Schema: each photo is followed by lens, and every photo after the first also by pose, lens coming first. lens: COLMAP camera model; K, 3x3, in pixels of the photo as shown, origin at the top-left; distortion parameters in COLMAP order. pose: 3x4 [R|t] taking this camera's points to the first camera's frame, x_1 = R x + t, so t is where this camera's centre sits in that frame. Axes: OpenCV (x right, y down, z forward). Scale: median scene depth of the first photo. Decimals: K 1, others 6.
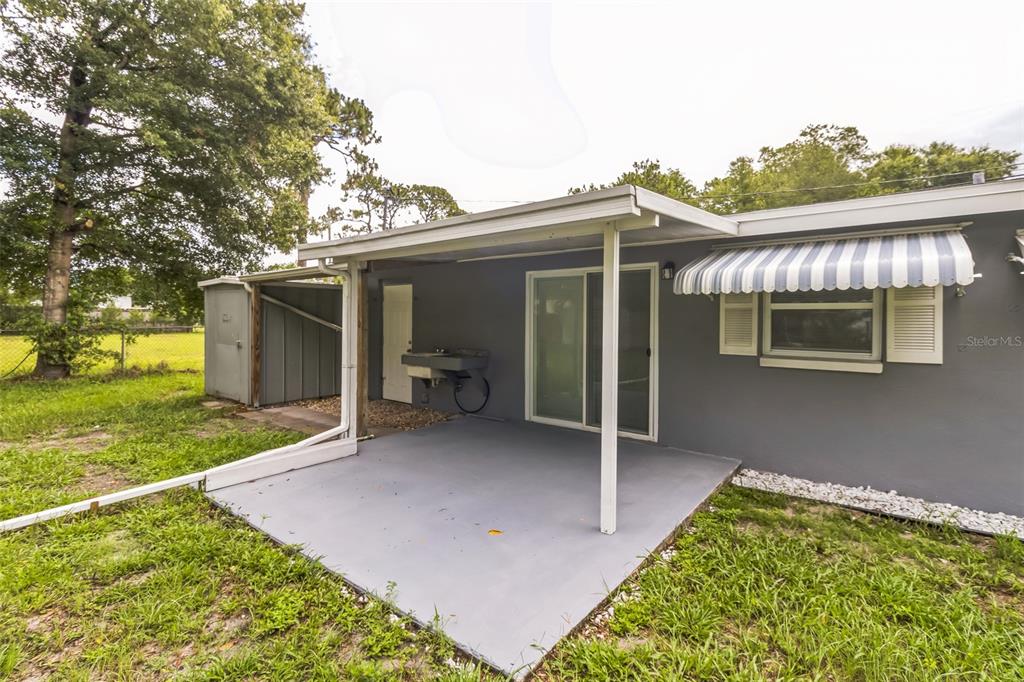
lens RADIAL K [[473.9, 0, 510.8], [0, 473.9, 340.6], [0, 0, 1]] dist [0.009872, -0.000184]
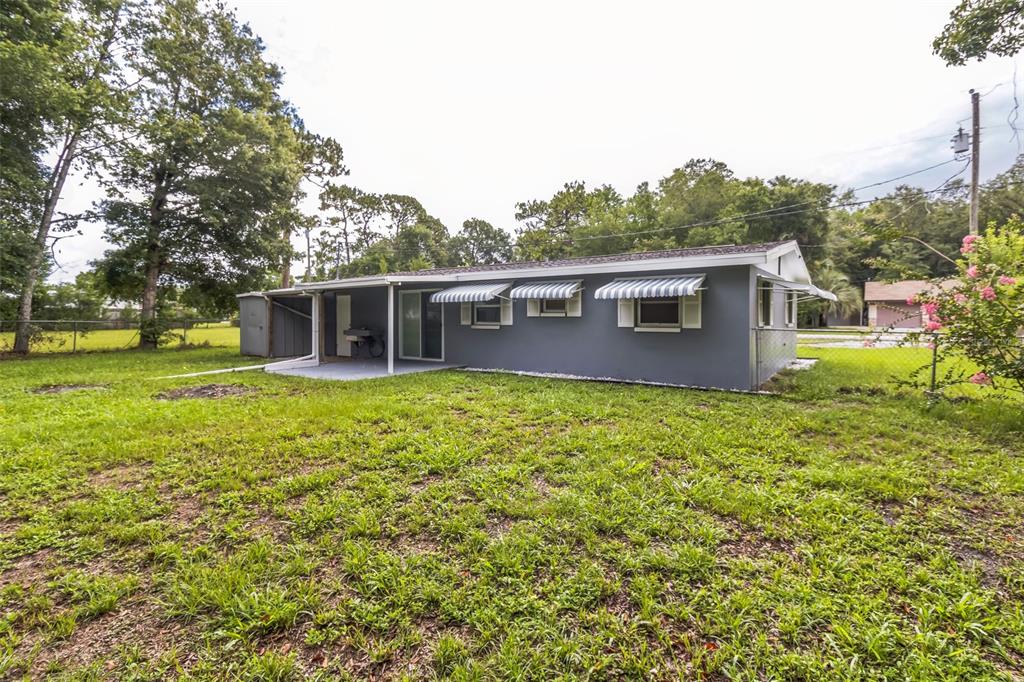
lens RADIAL K [[473.9, 0, 513.4], [0, 473.9, 332.9], [0, 0, 1]] dist [0.009872, -0.000184]
pose [[0.999130, -0.011907, 0.039978, 0.104892], [0.012218, 0.999897, -0.007548, 0.016120], [-0.039884, 0.008030, 0.999172, -0.269074]]
